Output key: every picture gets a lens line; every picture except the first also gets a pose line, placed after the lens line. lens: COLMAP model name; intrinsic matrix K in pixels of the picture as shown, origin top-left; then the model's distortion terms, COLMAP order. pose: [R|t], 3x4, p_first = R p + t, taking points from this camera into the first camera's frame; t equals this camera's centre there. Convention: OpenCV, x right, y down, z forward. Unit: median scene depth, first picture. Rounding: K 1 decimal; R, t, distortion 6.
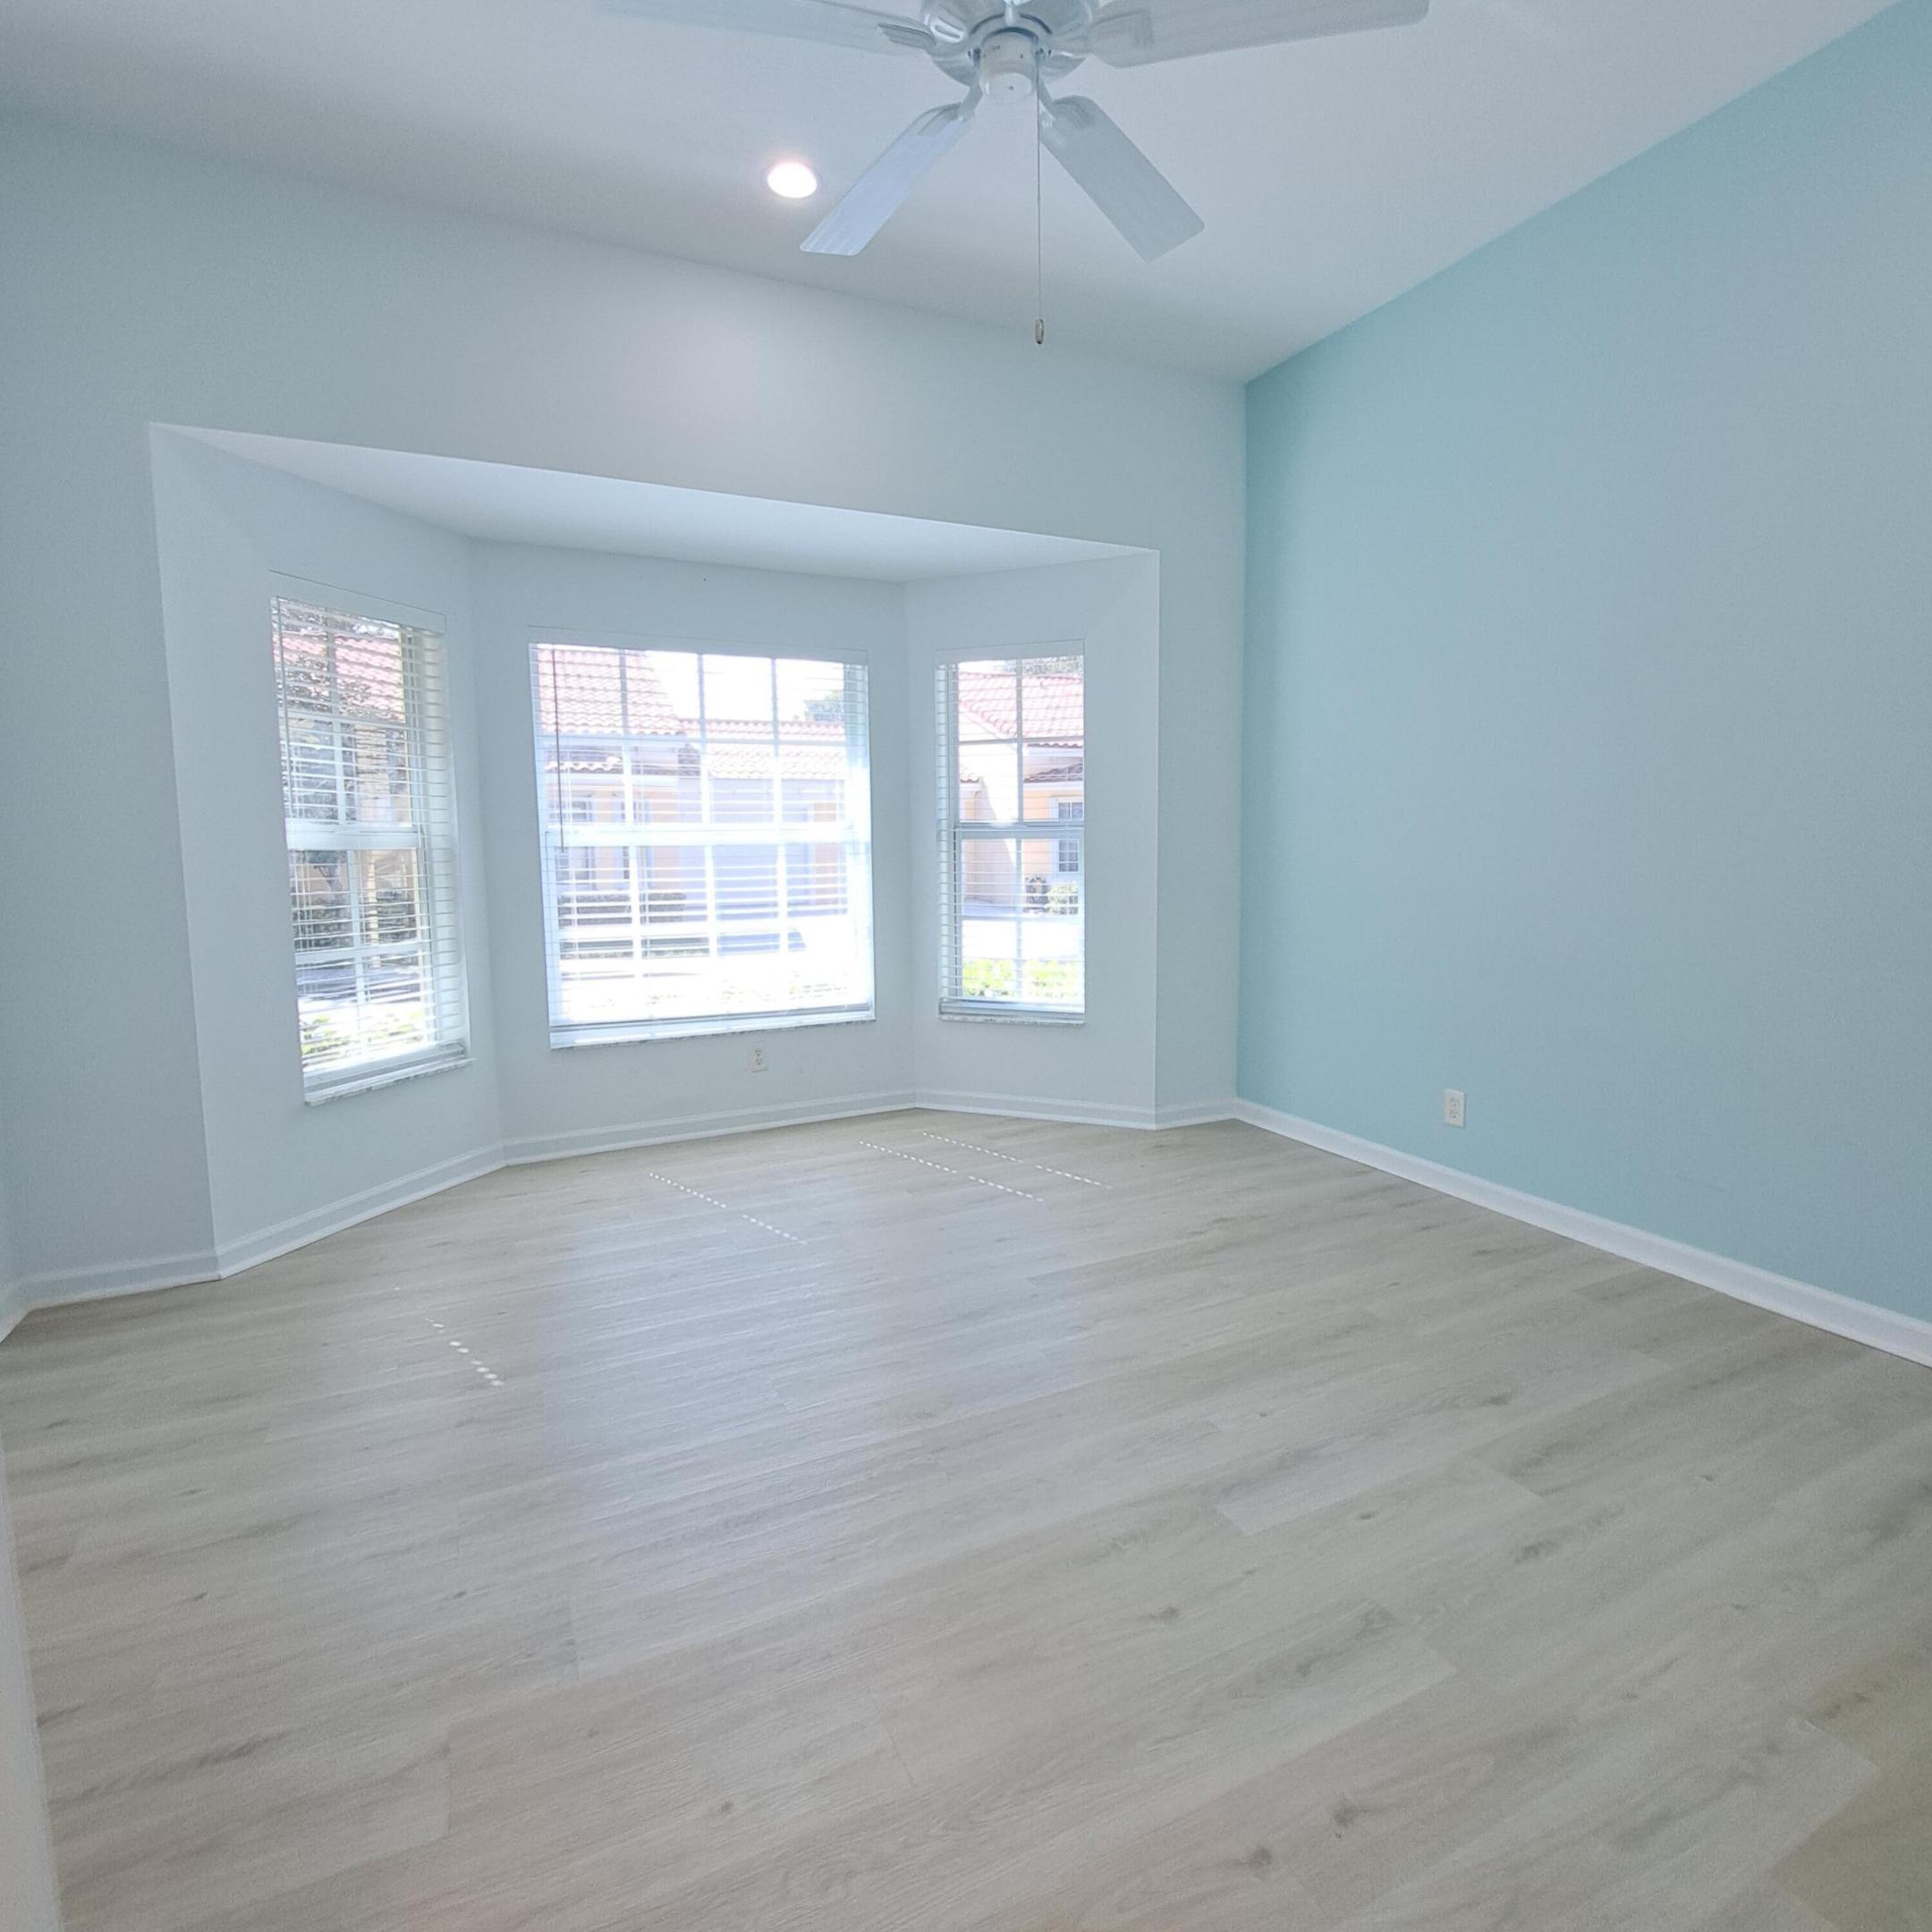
lens RADIAL K [[1011.4, 0, 963.8], [0, 1011.4, 948.0], [0, 0, 1]] dist [-0.016307, -0.015080]
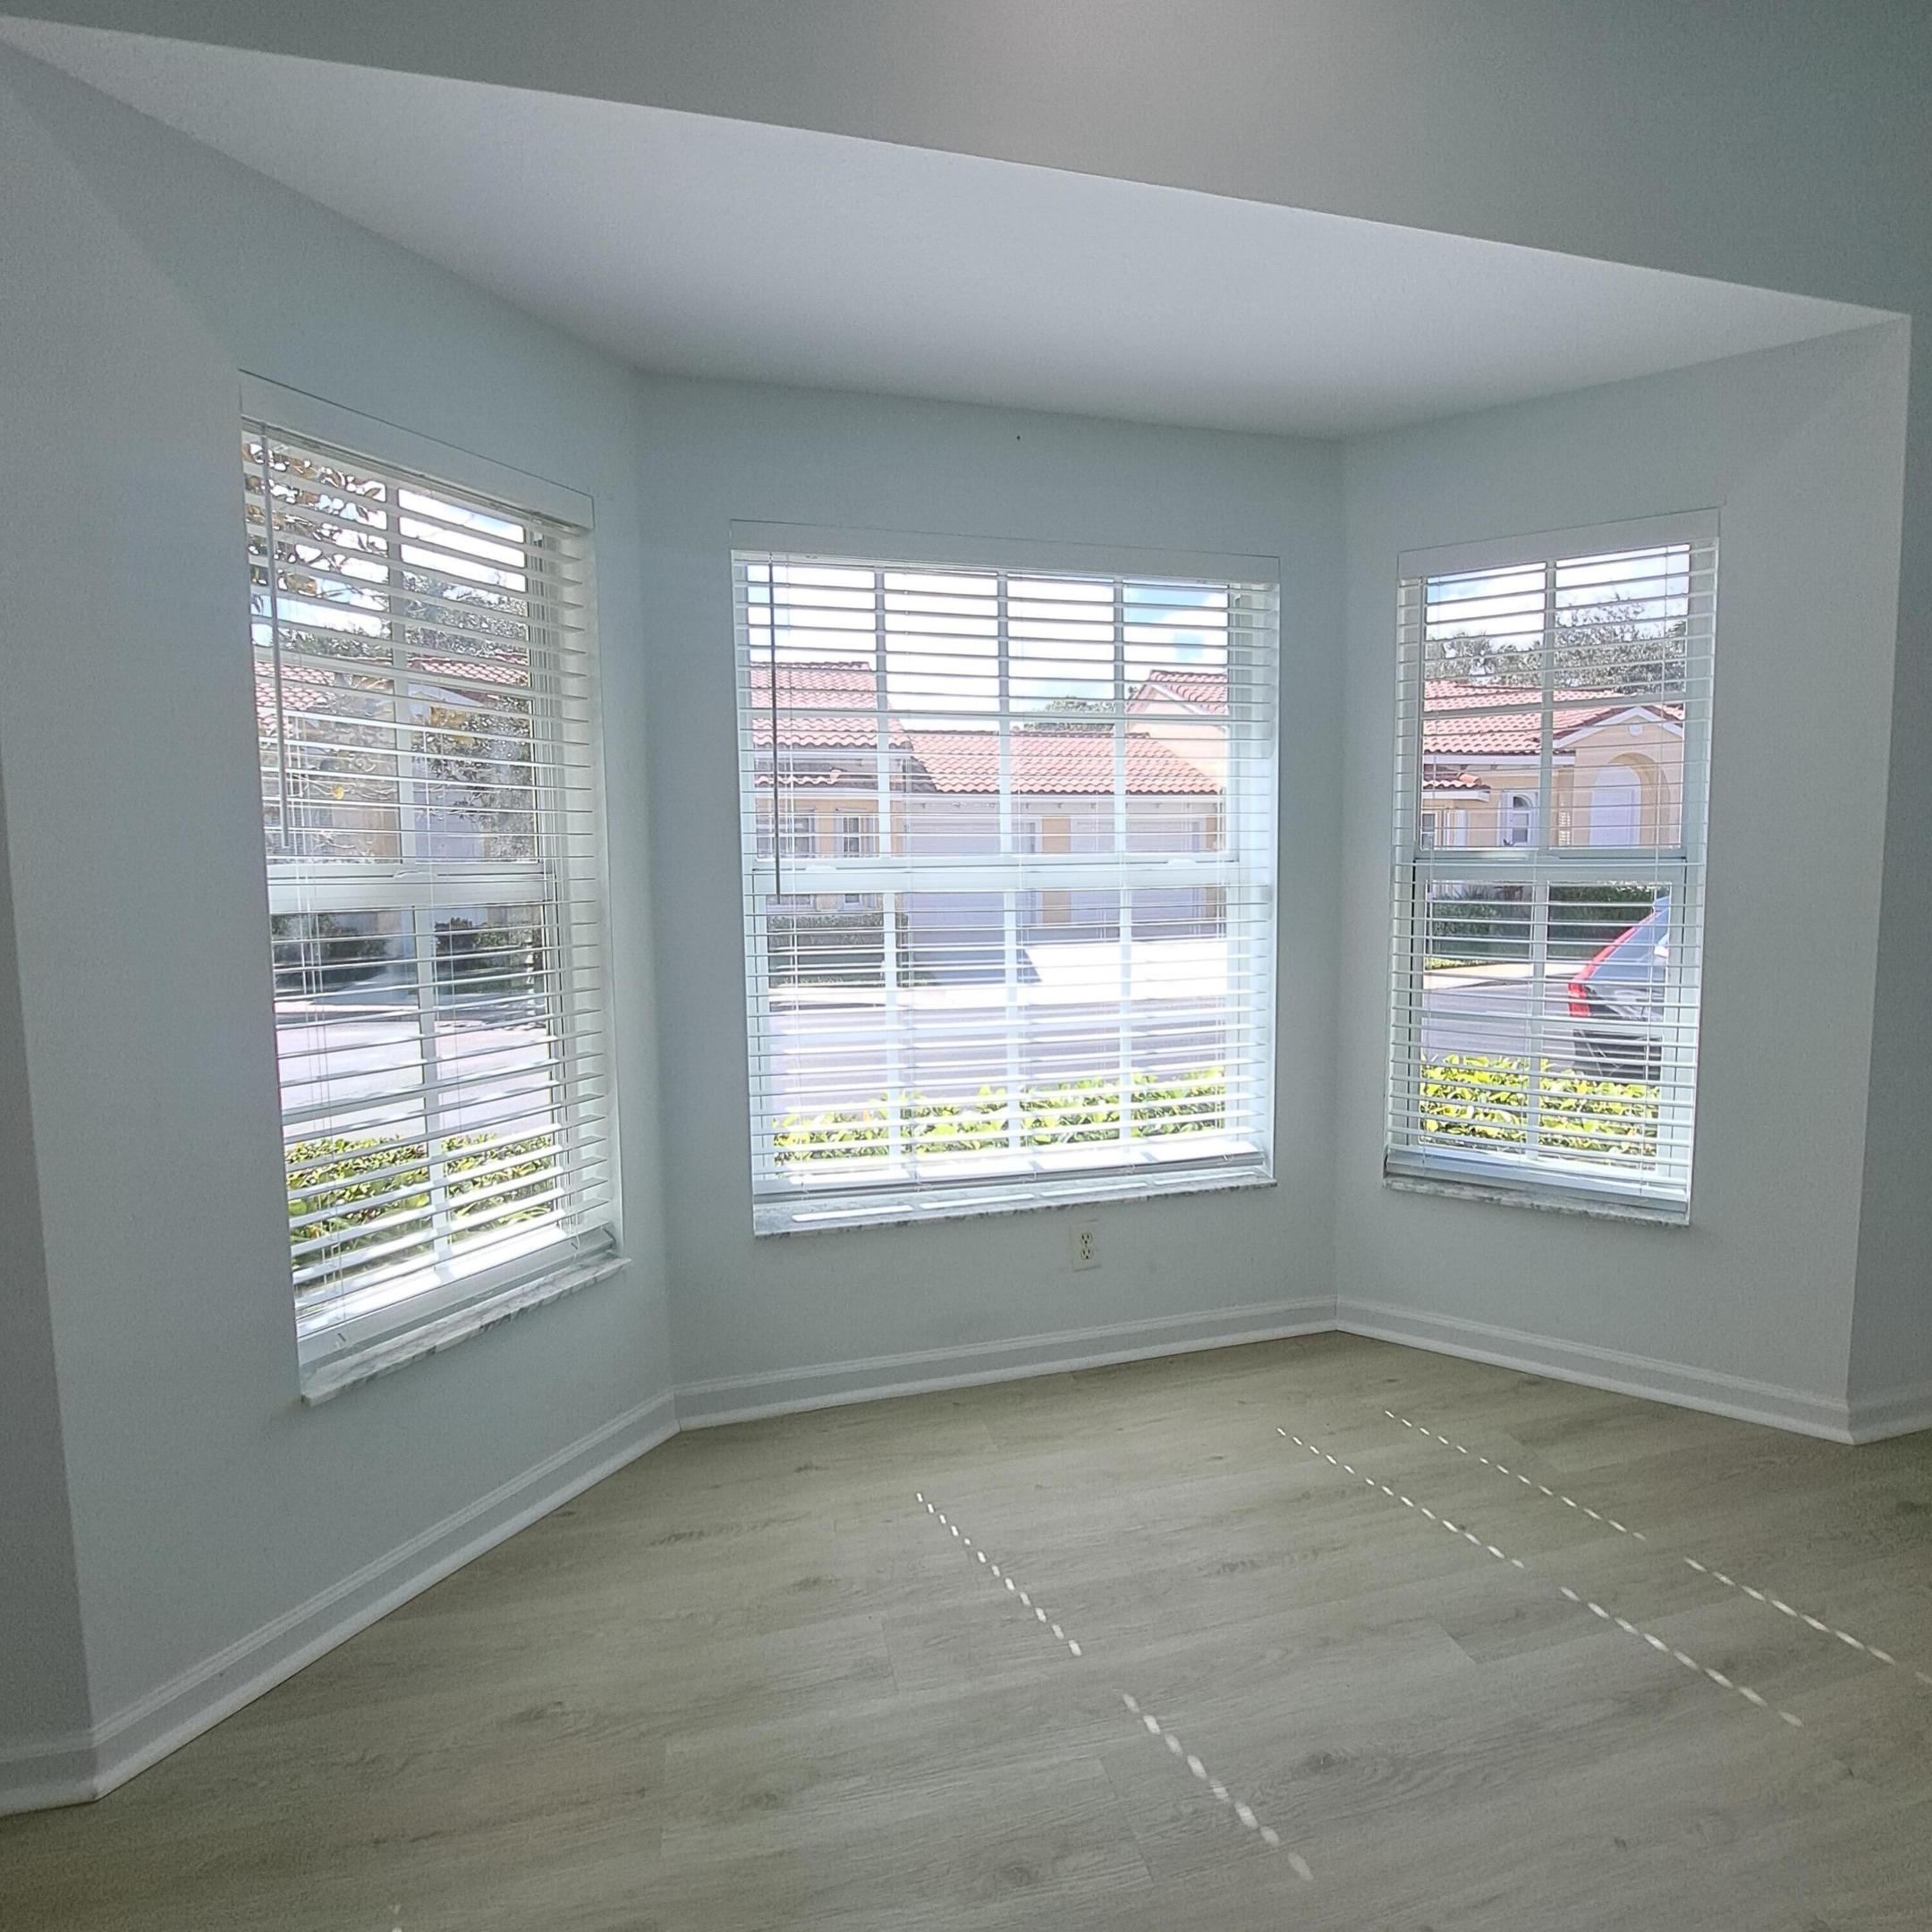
lens RADIAL K [[1011.4, 0, 963.8], [0, 1011.4, 948.0], [0, 0, 1]] dist [-0.016307, -0.015080]
pose [[0.980976, 0.016041, -0.193464, -0.165461], [-0.018227, 0.999789, -0.009524, -0.061915], [0.193271, 0.012869, 0.981061, 0.411981]]
